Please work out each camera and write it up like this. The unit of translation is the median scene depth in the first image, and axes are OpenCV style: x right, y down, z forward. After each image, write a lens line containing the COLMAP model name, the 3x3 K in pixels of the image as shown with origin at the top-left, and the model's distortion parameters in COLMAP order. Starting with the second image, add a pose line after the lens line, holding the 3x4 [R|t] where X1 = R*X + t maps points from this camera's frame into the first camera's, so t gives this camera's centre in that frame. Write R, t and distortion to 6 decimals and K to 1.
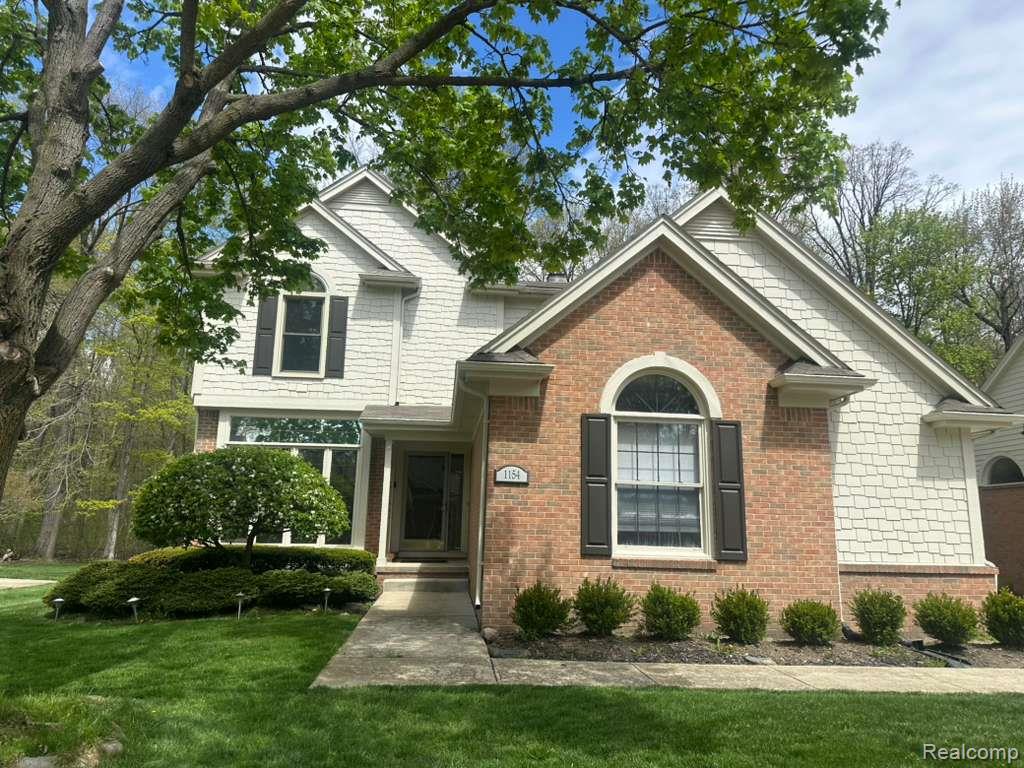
lens RADIAL K [[718.0, 0, 511.9], [0, 718.0, 385.2], [0, 0, 1]] dist [0.010228, -0.004000]
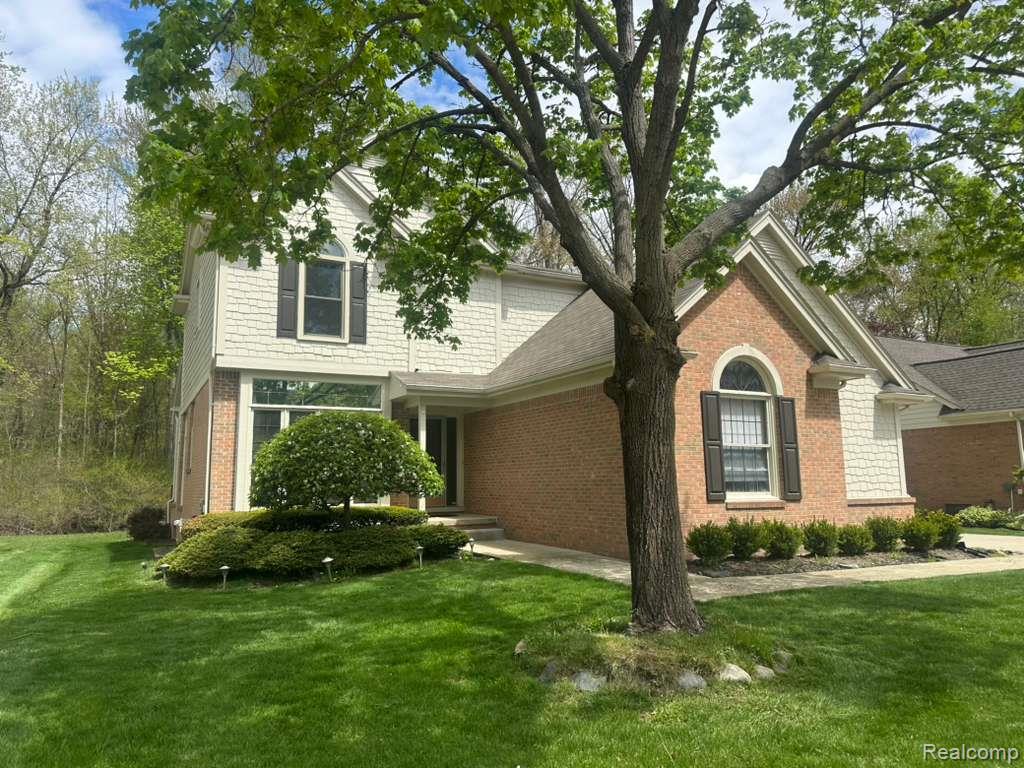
lens RADIAL K [[702.3, 0, 511.9], [0, 702.3, 401.8], [0, 0, 1]] dist [0.007053, 0.001794]
pose [[0.928253, 0.010927, 0.371788, -0.647804], [-0.042948, 0.996031, 0.077955, -0.022681], [-0.369461, -0.088329, 0.925039, -0.023043]]
